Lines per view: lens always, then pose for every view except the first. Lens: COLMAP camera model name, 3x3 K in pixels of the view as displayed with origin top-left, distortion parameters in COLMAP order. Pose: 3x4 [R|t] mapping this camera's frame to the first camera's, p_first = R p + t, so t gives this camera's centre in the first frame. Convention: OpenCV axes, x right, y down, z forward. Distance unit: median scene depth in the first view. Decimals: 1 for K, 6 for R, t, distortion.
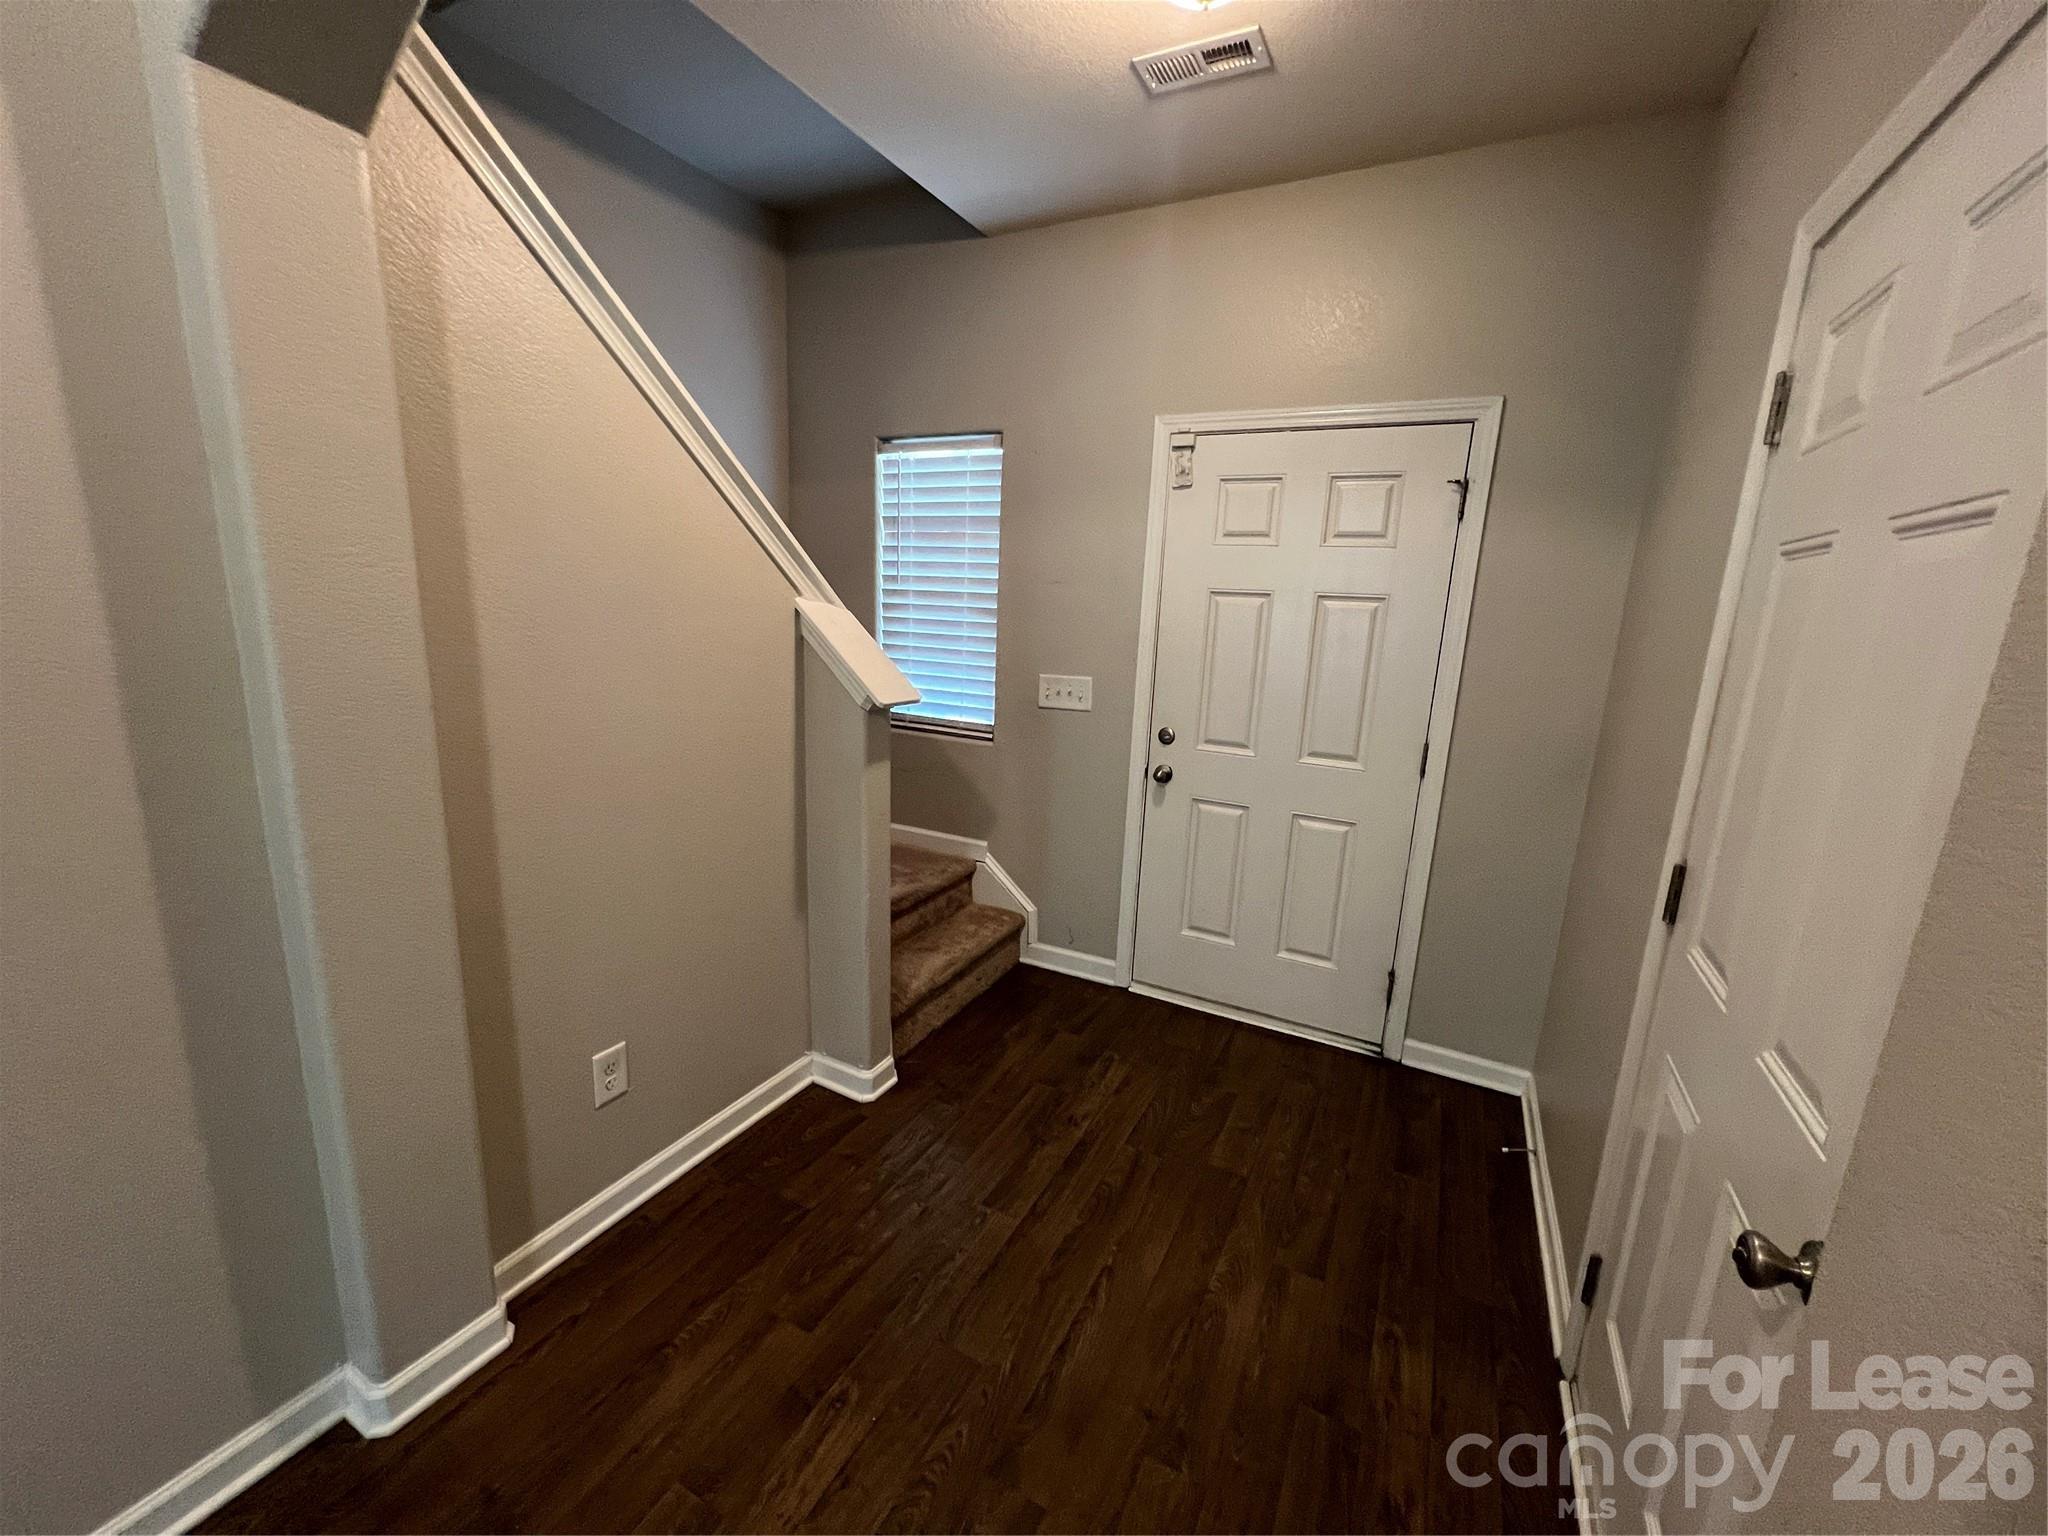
lens RADIAL K [[818.5, 0, 1028.7], [0, 818.5, 766.9], [0, 0, 1]] dist [0.001028, 0.000163]
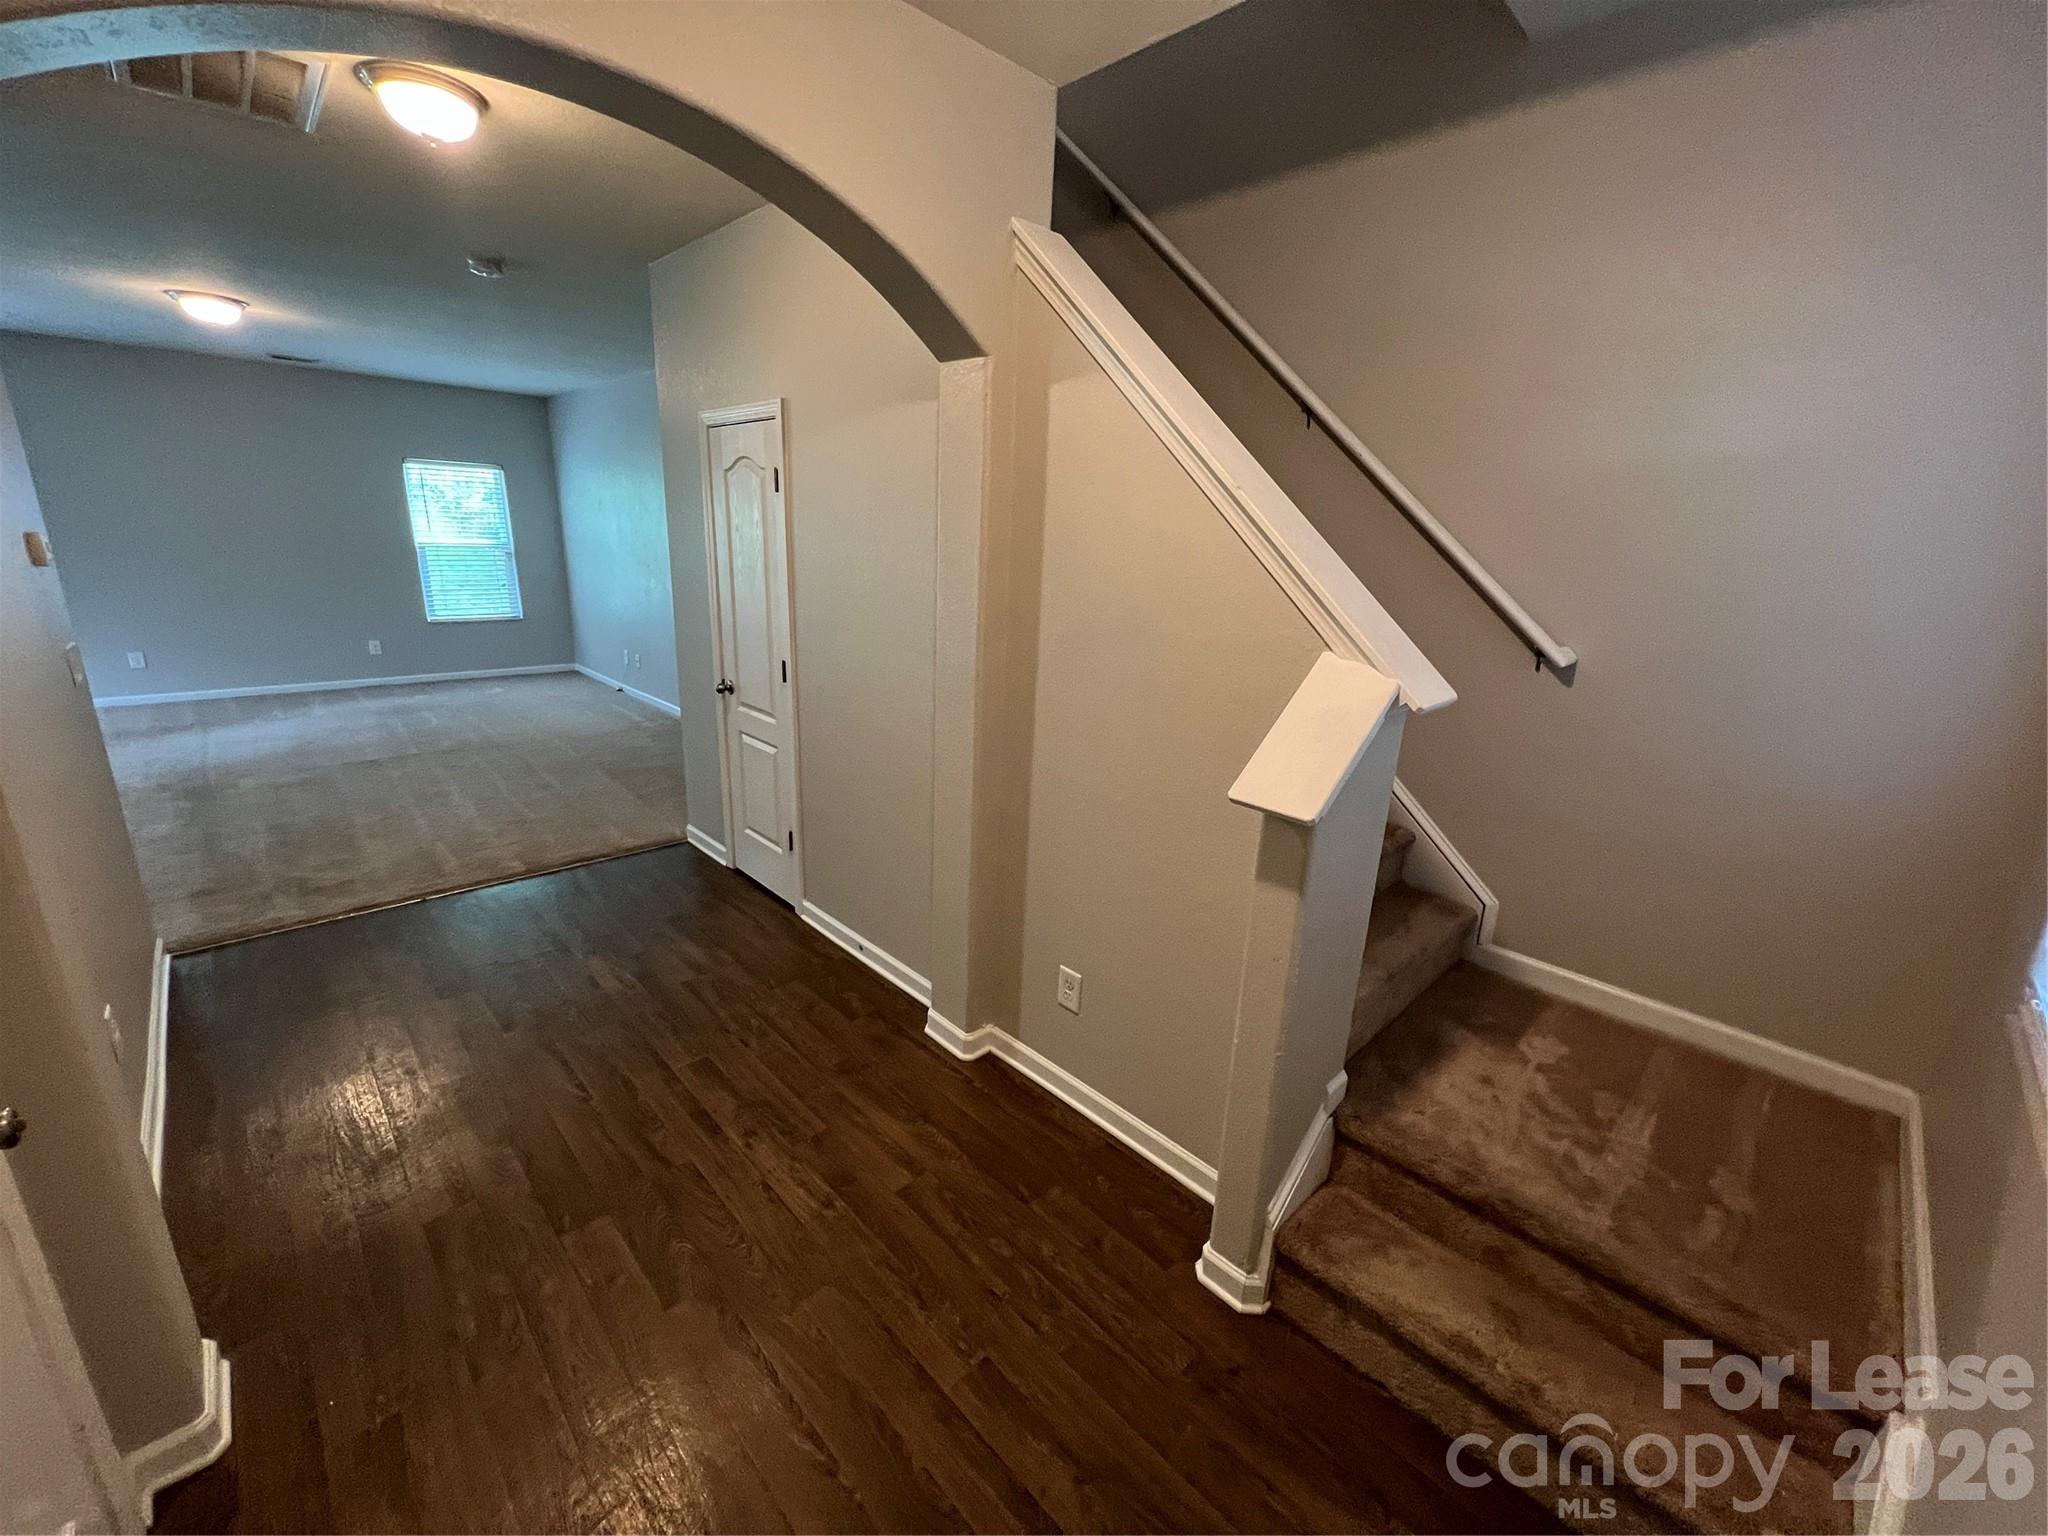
lens RADIAL K [[814.2, 0, 1025.5], [0, 814.2, 810.0], [0, 0, 1]] dist [0.000462, 0.000018]
pose [[-0.313570, 0.215305, -0.924834, 0.630459], [-0.276318, 0.911118, 0.305799, -0.249833], [0.908473, 0.351437, -0.226206, 1.144413]]
